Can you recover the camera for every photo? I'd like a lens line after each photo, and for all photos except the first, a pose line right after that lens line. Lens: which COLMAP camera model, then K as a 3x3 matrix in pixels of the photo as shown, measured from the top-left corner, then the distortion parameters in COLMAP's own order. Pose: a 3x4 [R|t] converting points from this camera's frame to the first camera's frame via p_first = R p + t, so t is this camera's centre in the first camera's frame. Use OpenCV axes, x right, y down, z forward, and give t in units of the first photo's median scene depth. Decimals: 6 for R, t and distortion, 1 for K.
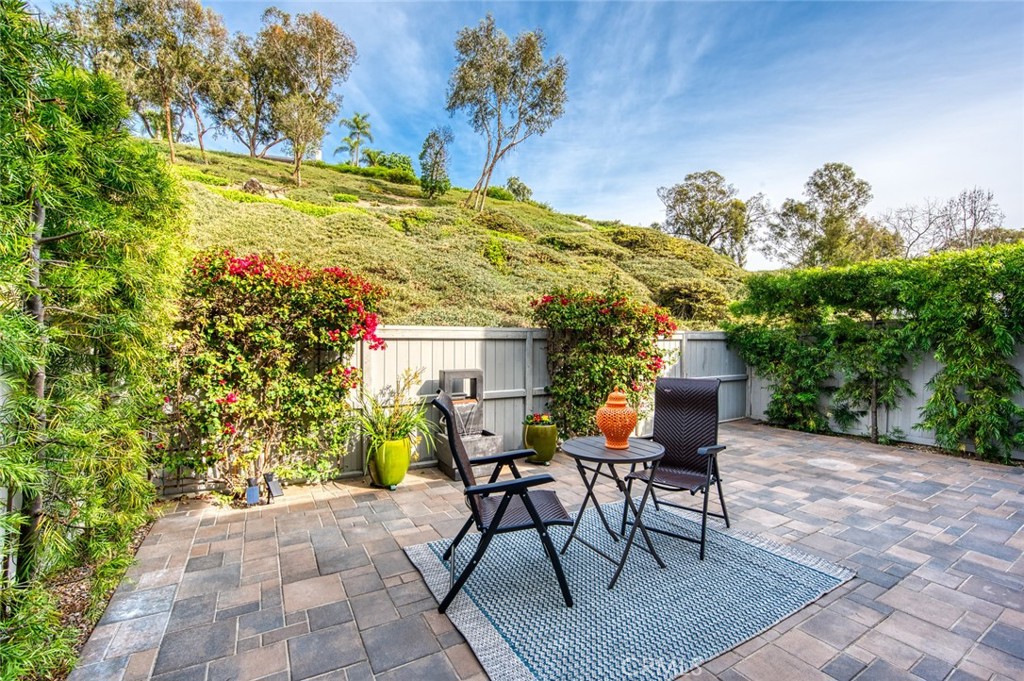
lens RADIAL K [[434.6, 0, 505.1], [0, 434.6, 336.7], [0, 0, 1]] dist [-0.013997, -0.000135]
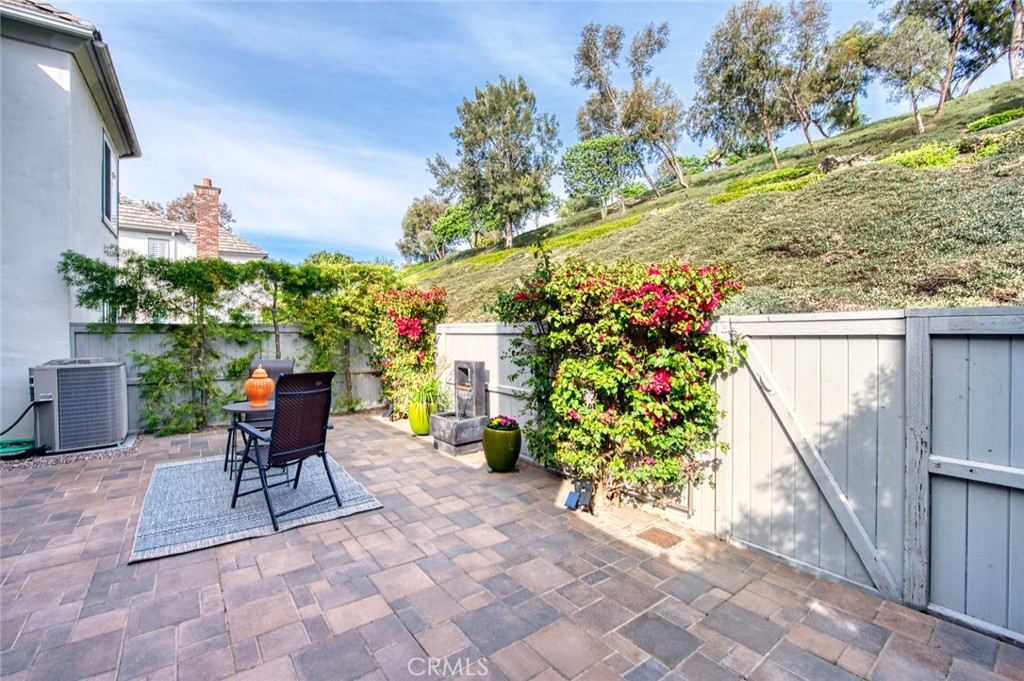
lens RADIAL K [[434.6, 0, 507.5], [0, 434.6, 337.5], [0, 0, 1]] dist [-0.013997, -0.000135]
pose [[0.118717, 0.016886, -0.992785, 1.281722], [-0.001363, 0.999857, 0.016843, 0.000359], [0.992927, -0.000647, 0.118723, 1.179146]]
